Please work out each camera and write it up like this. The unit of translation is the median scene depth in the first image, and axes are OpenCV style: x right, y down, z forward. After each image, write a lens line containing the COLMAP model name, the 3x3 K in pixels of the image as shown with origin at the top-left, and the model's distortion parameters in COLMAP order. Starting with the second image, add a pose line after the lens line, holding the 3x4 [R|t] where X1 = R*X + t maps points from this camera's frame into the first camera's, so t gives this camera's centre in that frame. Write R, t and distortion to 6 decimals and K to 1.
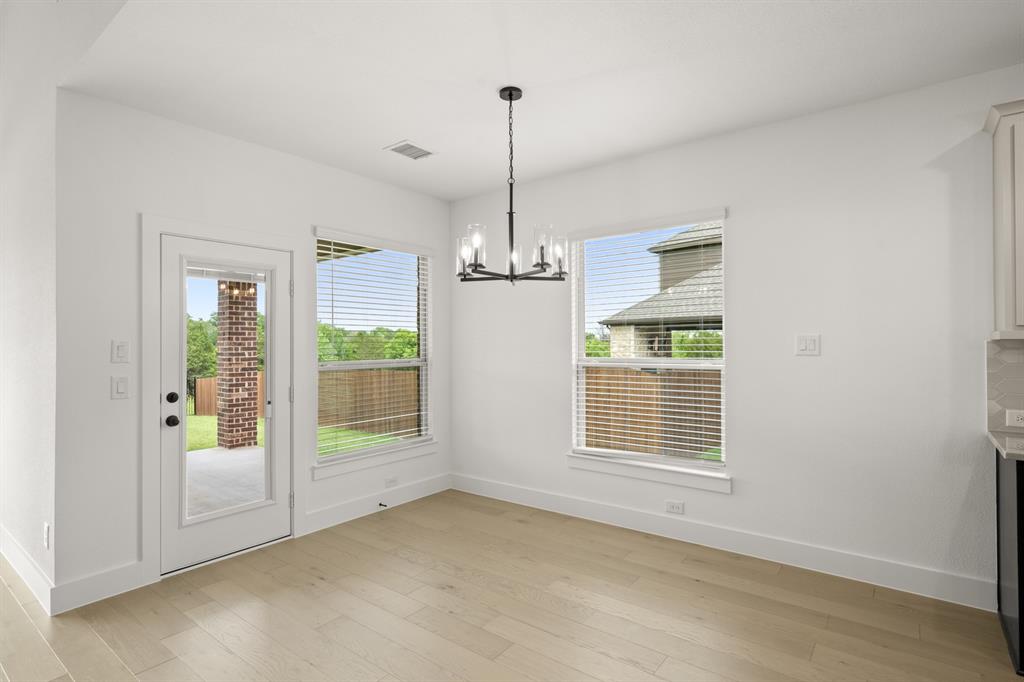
lens RADIAL K [[519.1, 0, 512.1], [0, 519.1, 337.7], [0, 0, 1]] dist [-0.001178, -0.000448]
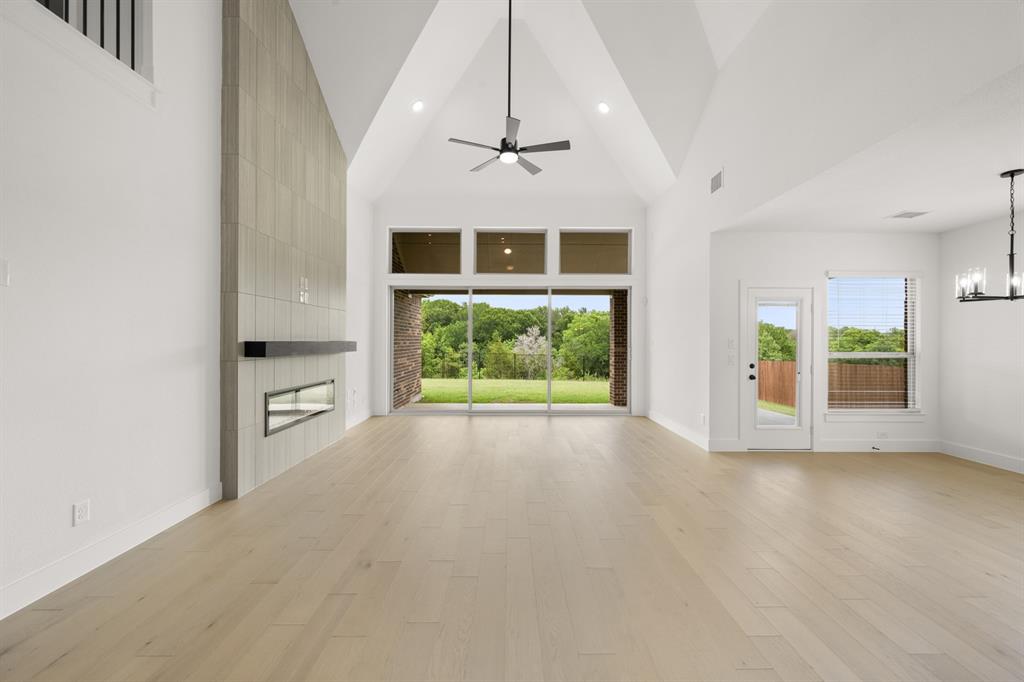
lens RADIAL K [[398.3, 0, 512.0], [0, 398.3, 341.0], [0, 0, 1]] dist [-0.024343, 0.006464]
pose [[0.607681, 0.010656, -0.794110, 0.014251], [0.000016, 0.999910, 0.013430, -0.006117], [0.794181, -0.008174, 0.607626, -0.720926]]
